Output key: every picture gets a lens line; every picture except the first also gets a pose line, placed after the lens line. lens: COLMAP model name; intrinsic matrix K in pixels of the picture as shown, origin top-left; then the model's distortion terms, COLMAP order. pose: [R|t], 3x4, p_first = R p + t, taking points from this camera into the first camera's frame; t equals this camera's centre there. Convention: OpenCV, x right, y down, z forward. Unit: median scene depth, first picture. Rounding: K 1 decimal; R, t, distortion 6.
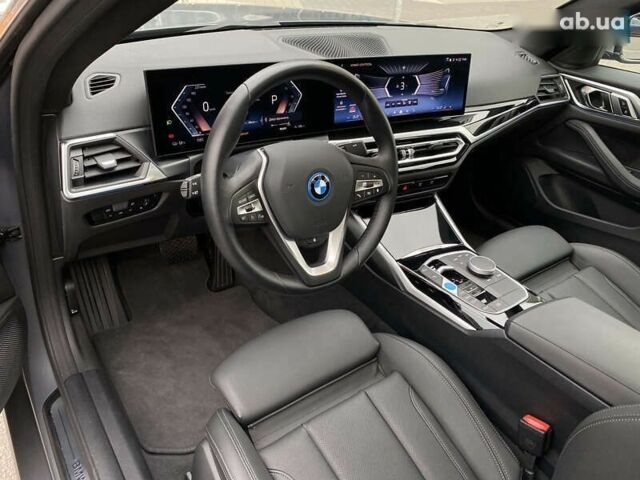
lens RADIAL K [[487.8, 0, 320.0], [0, 487.8, 240.0], [0, 0, 1]] dist [0.097941, -0.233357]
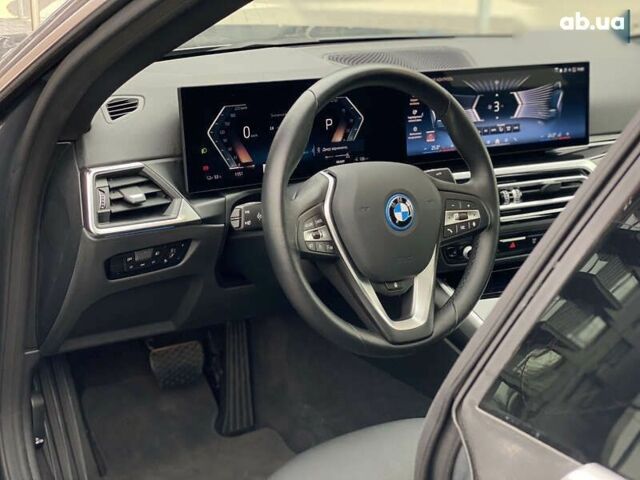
lens RADIAL K [[959.4, 0, 320.0], [0, 959.4, 240.0], [0, 0, 1]] dist [0.140494, -0.190270]
pose [[0.998563, -0.044975, -0.029156, -0.081020], [0.036760, 0.970542, -0.238113, 0.279124], [0.039006, 0.236699, 0.970800, -0.469025]]
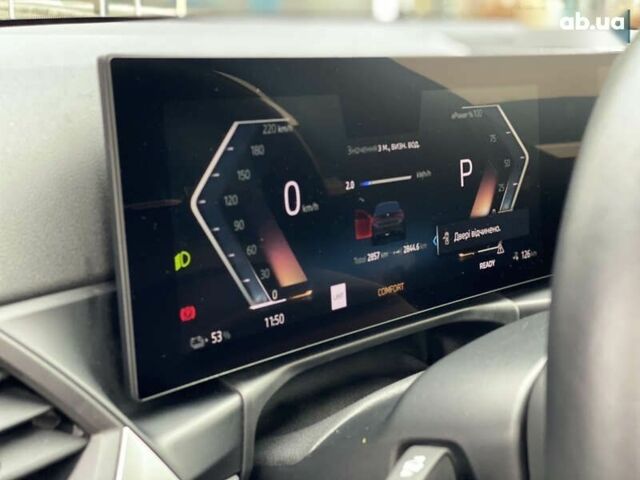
lens RADIAL K [[959.4, 0, 320.0], [0, 959.4, 240.0], [0, 0, 1]] dist [0.140494, -0.190270]
pose [[0.985910, -0.075104, 0.149469, -0.310811], [0.114897, 0.953455, -0.278786, -0.103432], [-0.121574, 0.292031, 0.948650, 0.522757]]
